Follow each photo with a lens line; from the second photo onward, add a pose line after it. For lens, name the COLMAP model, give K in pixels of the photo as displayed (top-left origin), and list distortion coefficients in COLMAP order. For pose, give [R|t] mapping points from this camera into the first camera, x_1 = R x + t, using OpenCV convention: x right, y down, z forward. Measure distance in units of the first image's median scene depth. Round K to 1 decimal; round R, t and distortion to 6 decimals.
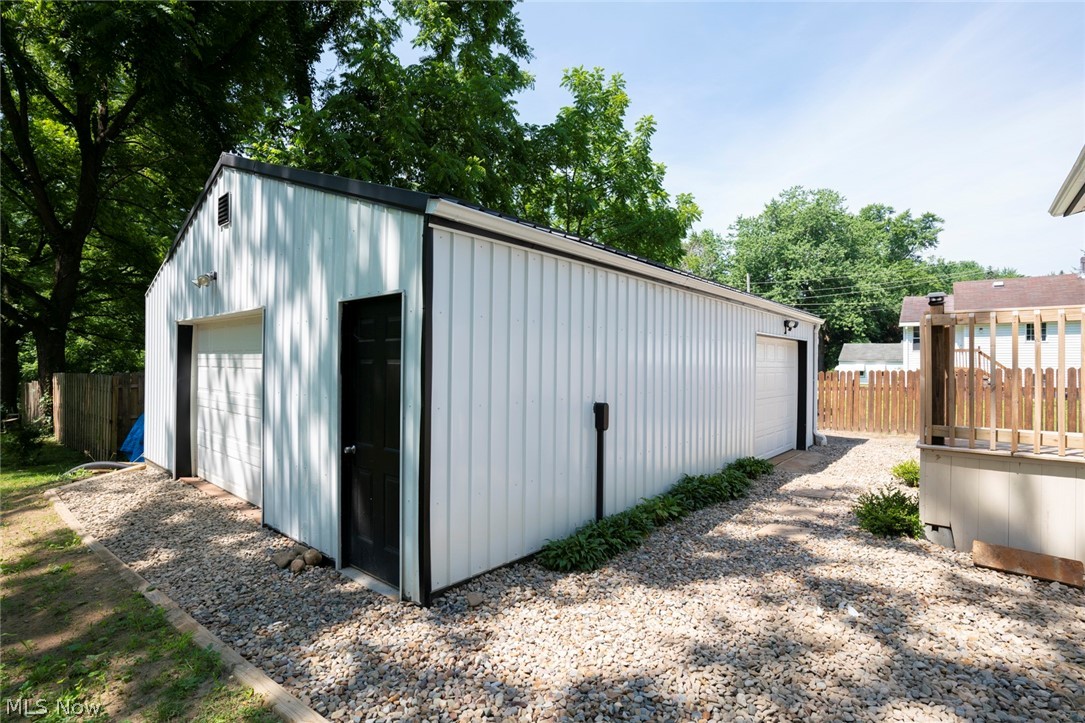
lens RADIAL K [[529.5, 0, 542.5], [0, 529.5, 361.5], [0, 0, 1]] dist [-0.029209, -0.000011]
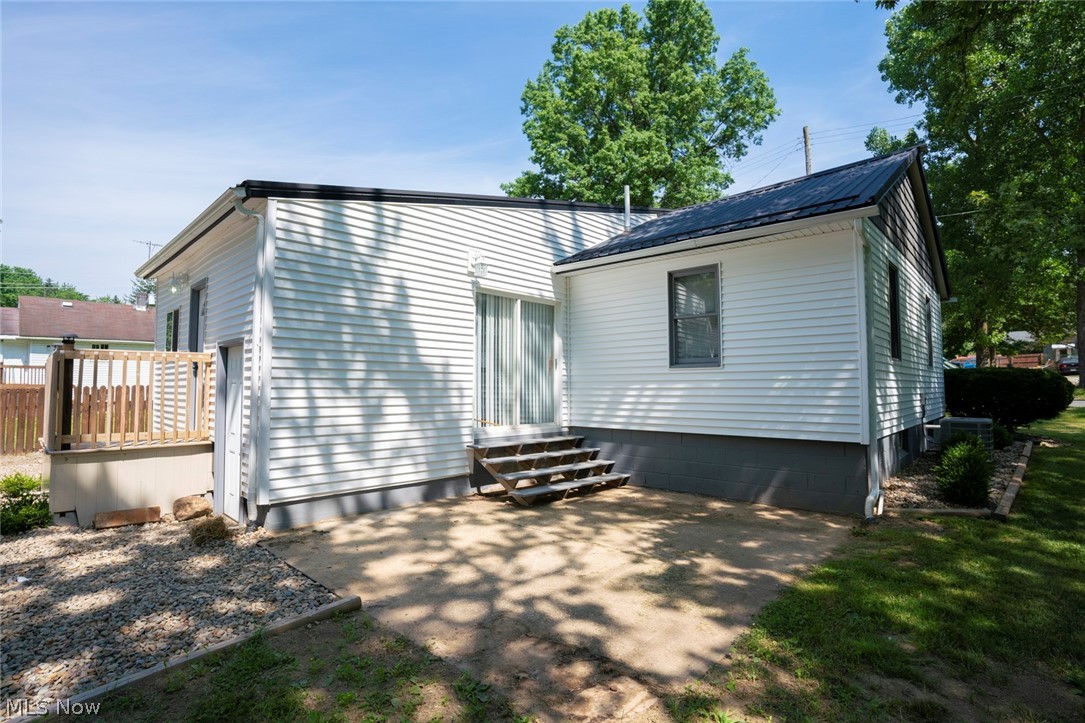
lens RADIAL K [[529.5, 0, 542.5], [0, 529.5, 361.5], [0, 0, 1]] dist [-0.029209, -0.000011]
pose [[0.076195, 0.032278, 0.996570, -0.308014], [-0.012560, 0.999428, -0.031410, -0.025051], [-0.997014, -0.010124, 0.076557, -0.200752]]
